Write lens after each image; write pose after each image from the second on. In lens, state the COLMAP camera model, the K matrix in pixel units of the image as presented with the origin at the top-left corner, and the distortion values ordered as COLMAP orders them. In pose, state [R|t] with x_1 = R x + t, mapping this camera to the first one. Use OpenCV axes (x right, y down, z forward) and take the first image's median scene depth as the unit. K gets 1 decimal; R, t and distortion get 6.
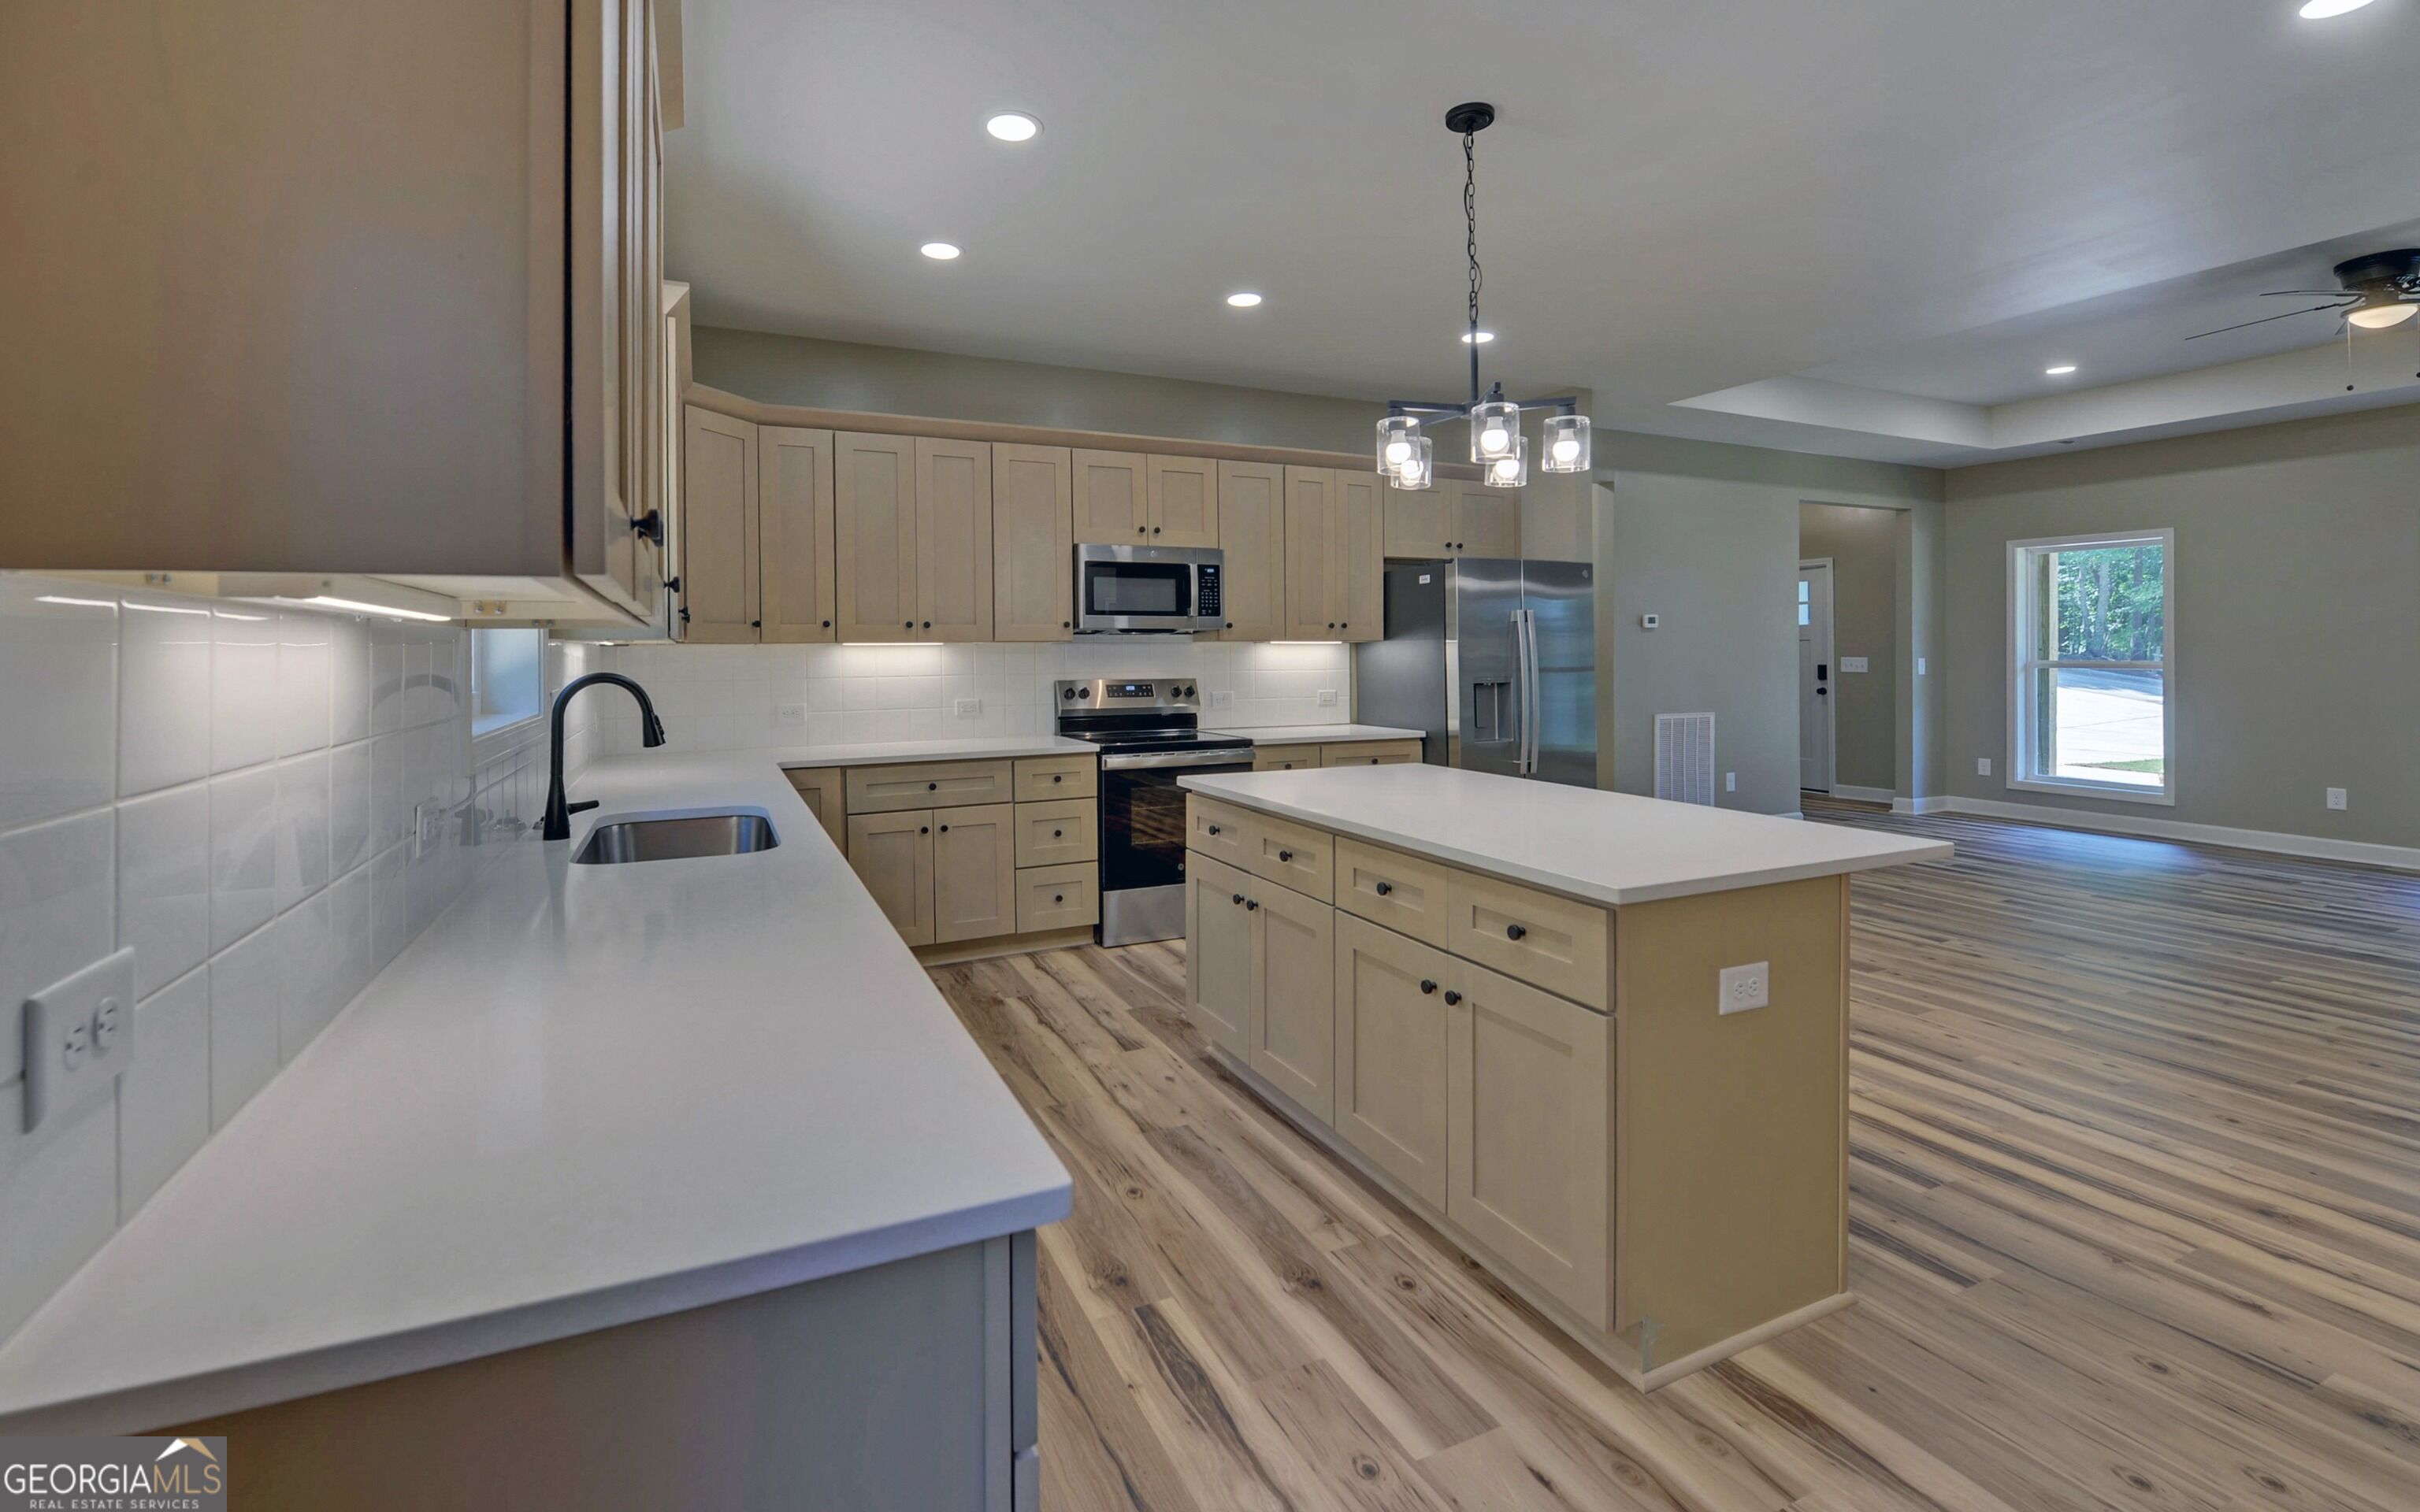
lens RADIAL K [[936.3, 0, 1196.4], [0, 936.3, 656.9], [0, 0, 1]] dist [-0.001129, -0.000447]
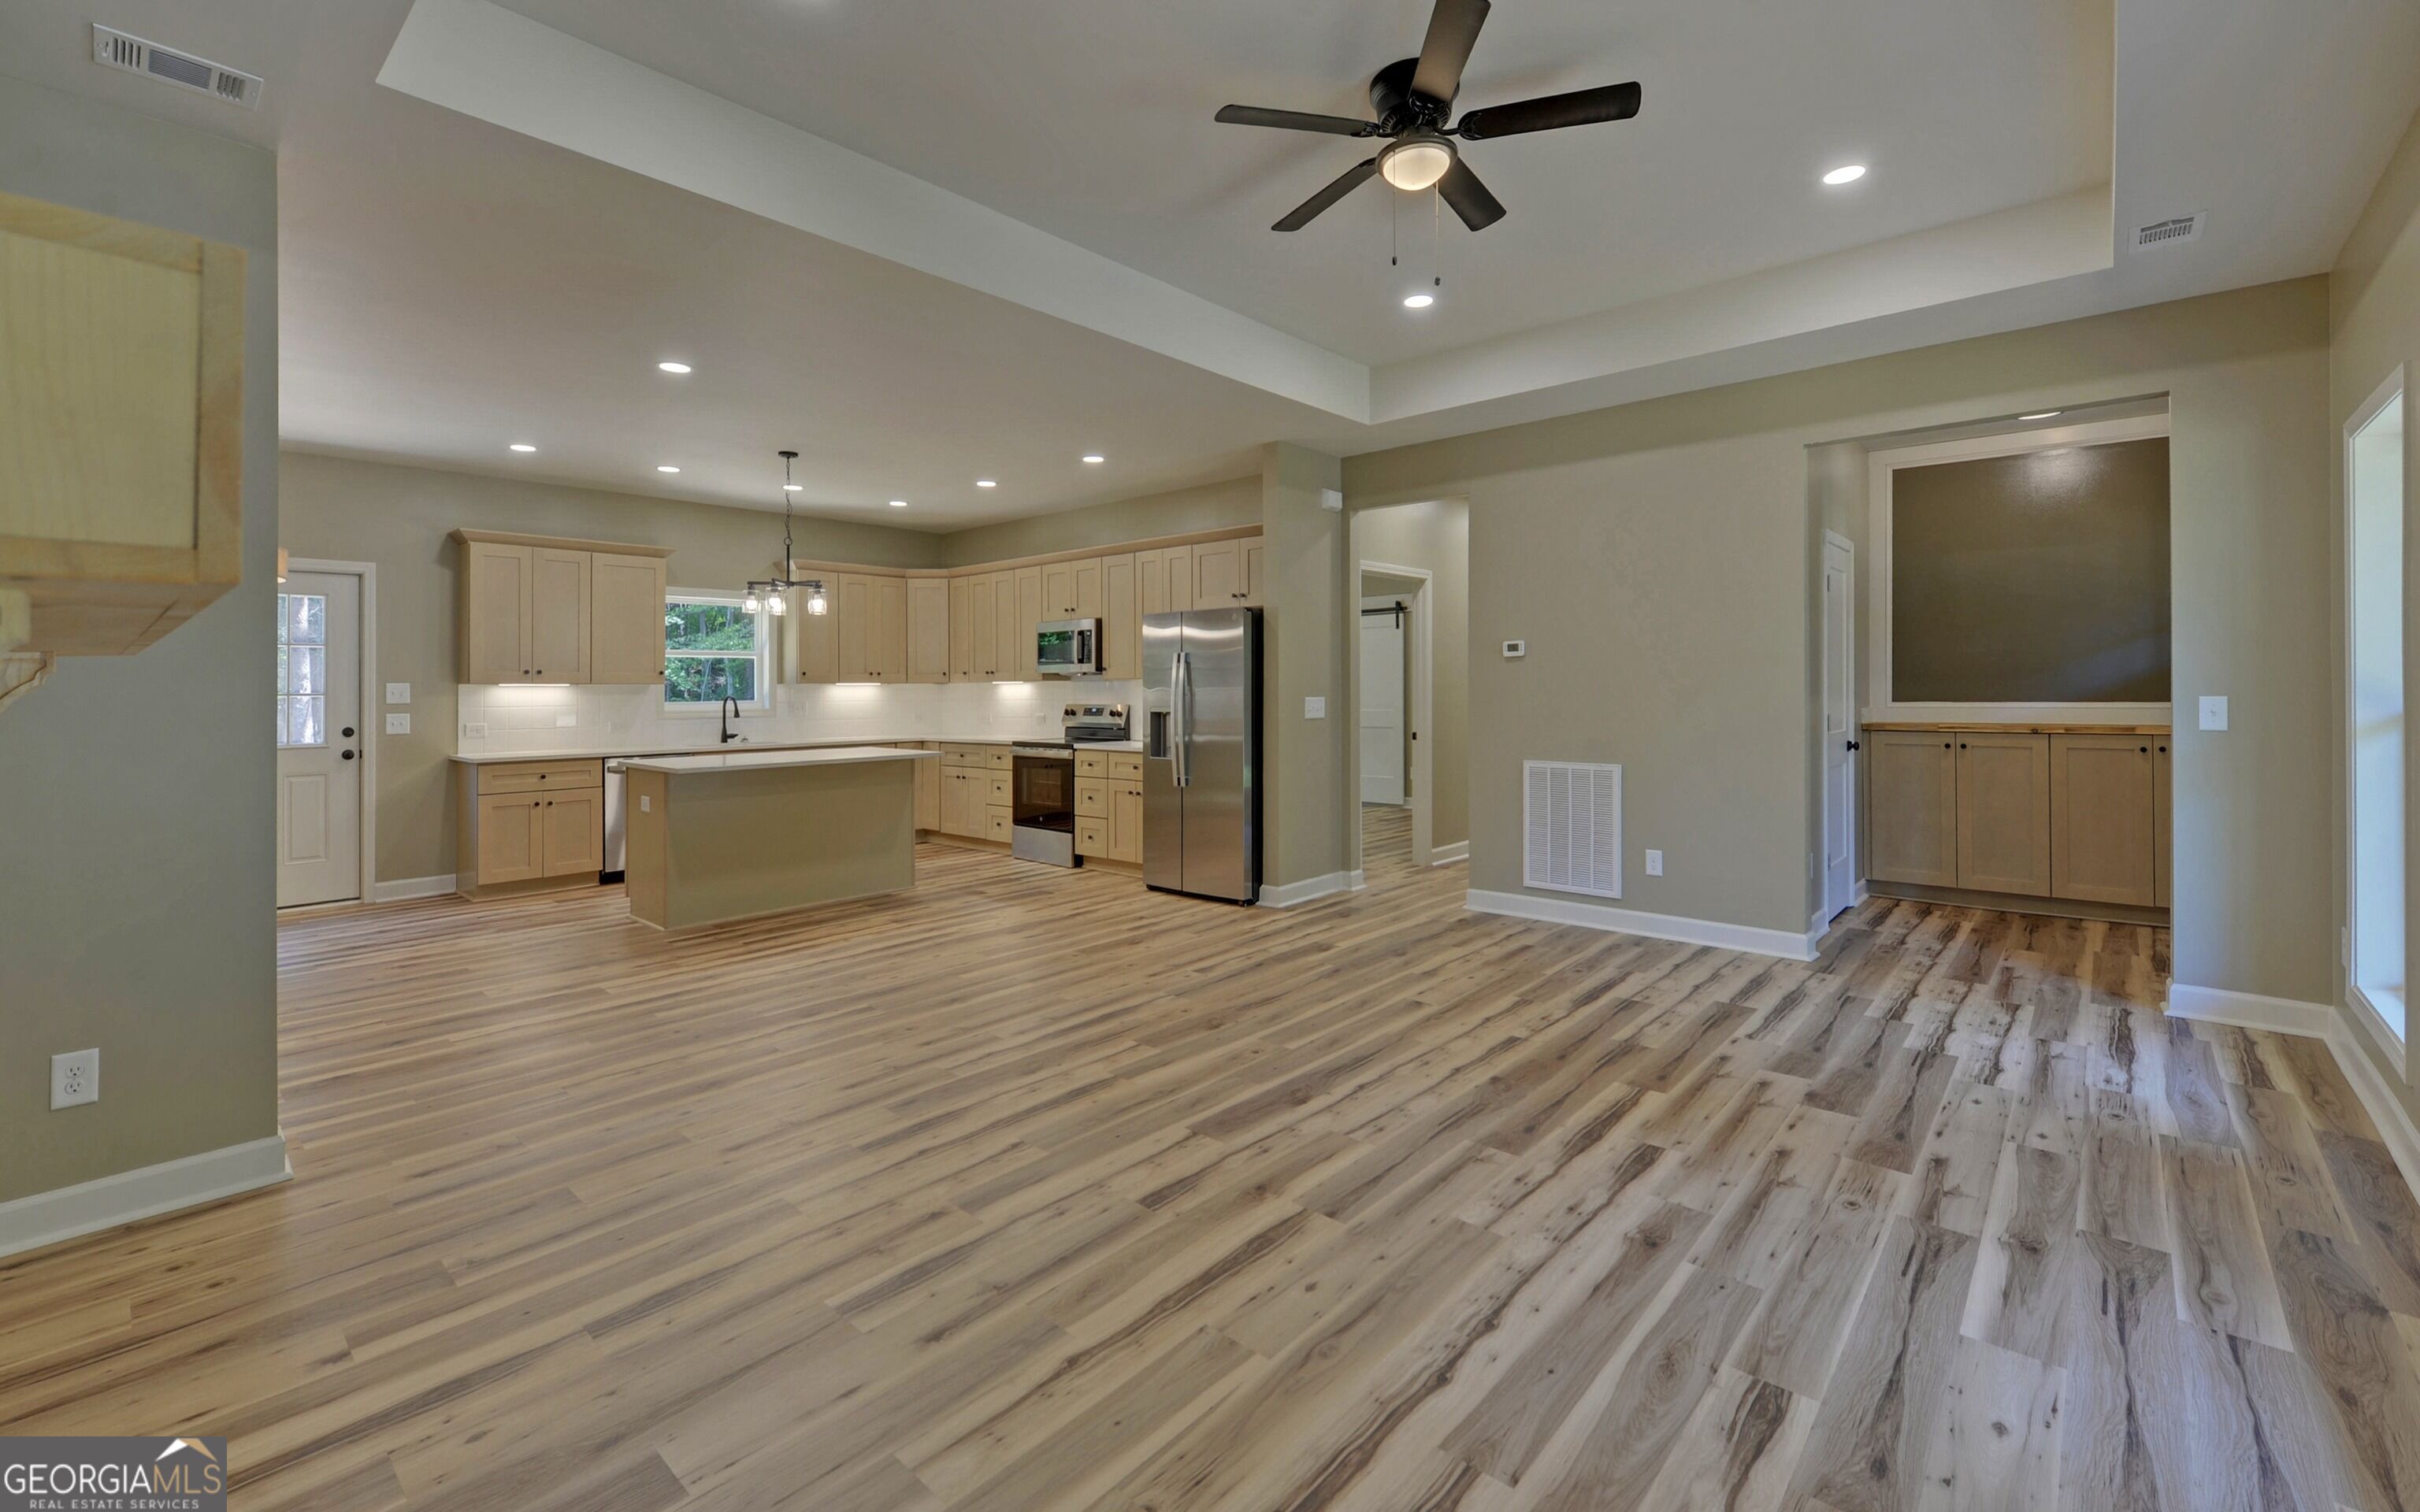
lens RADIAL K [[1082.0, 0, 1252.7], [0, 1082.0, 679.0], [0, 0, 1]] dist [0.001208, -0.004201]
pose [[0.408778, -0.002973, -0.912629, 2.055362], [0.005711, 0.999983, -0.000700, -0.019023], [0.912616, -0.004926, 0.408788, 0.624531]]
